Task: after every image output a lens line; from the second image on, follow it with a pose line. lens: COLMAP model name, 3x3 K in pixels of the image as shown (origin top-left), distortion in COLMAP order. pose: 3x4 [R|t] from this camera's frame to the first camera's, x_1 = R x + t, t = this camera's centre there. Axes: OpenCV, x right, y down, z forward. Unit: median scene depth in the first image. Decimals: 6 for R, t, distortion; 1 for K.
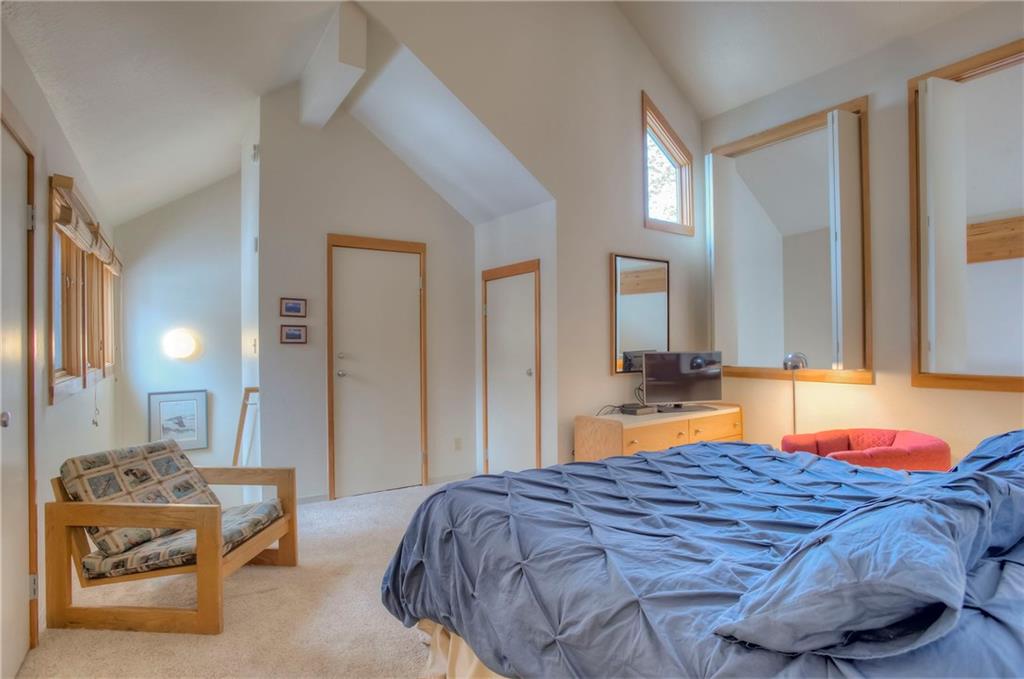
lens RADIAL K [[518.3, 0, 521.0], [0, 518.3, 343.8], [0, 0, 1]] dist [-0.046046, 0.003940]
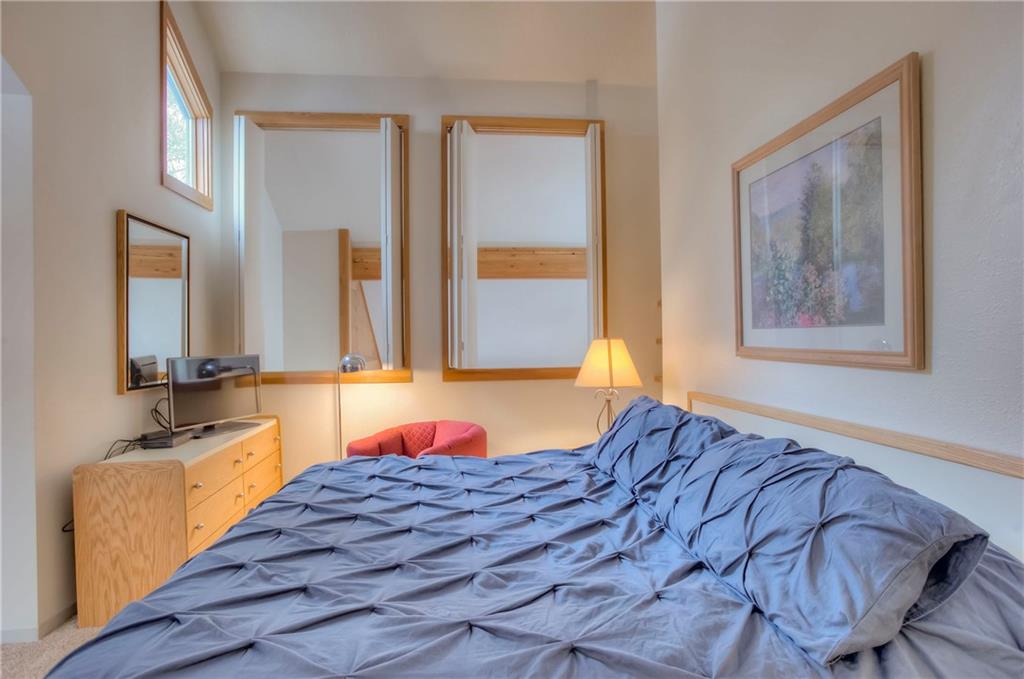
lens RADIAL K [[518.3, 0, 520.0], [0, 518.3, 342.6], [0, 0, 1]] dist [-0.046046, 0.003940]
pose [[0.470714, -0.002344, 0.882283, -0.172775], [0.006629, 0.999978, -0.000880, -0.001618], [-0.882261, 0.006263, 0.470719, 0.270650]]
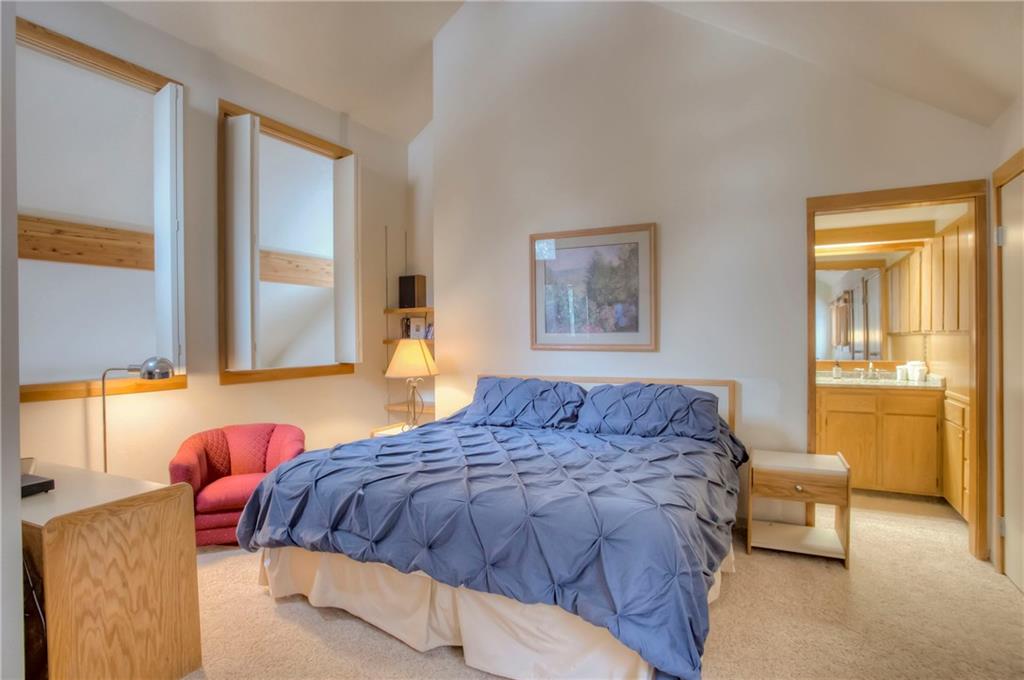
lens RADIAL K [[518.3, 0, 515.3], [0, 518.3, 339.3], [0, 0, 1]] dist [-0.046046, 0.003940]
pose [[-0.449748, 0.007369, 0.893125, -0.442597], [0.012342, 0.999922, -0.002035, -0.002590], [-0.893070, 0.010107, -0.449804, 0.869106]]
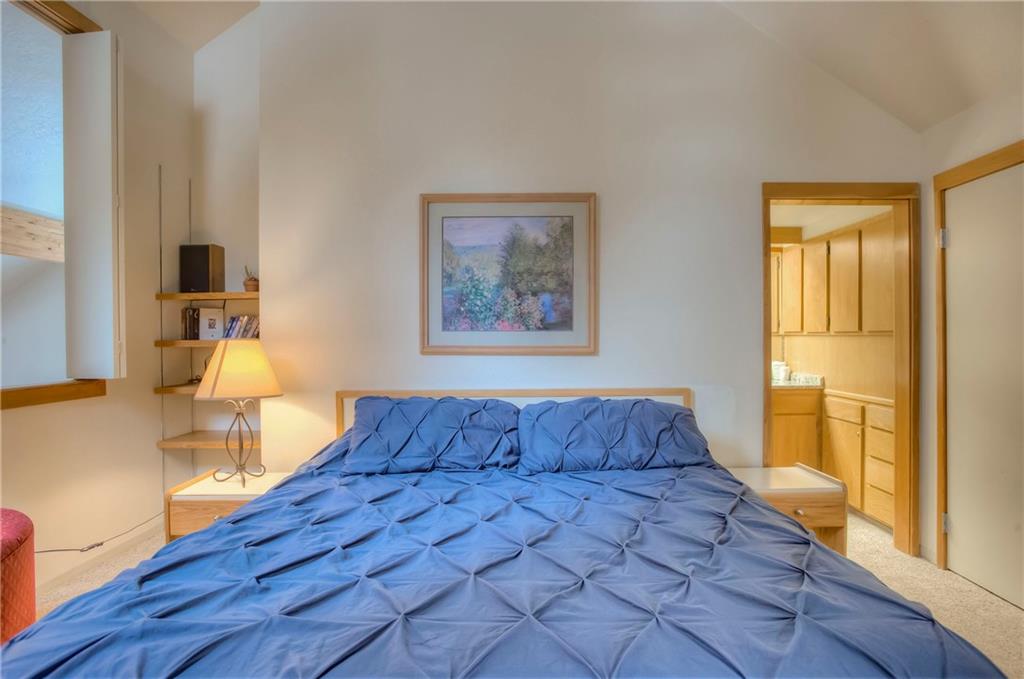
lens RADIAL K [[518.3, 0, 514.9], [0, 518.3, 339.4], [0, 0, 1]] dist [-0.046046, 0.003940]
pose [[-0.799762, 0.009524, 0.600242, -0.056105], [0.011901, 0.999929, -0.000008, -0.002914], [-0.600199, 0.007137, -0.799819, 0.888529]]
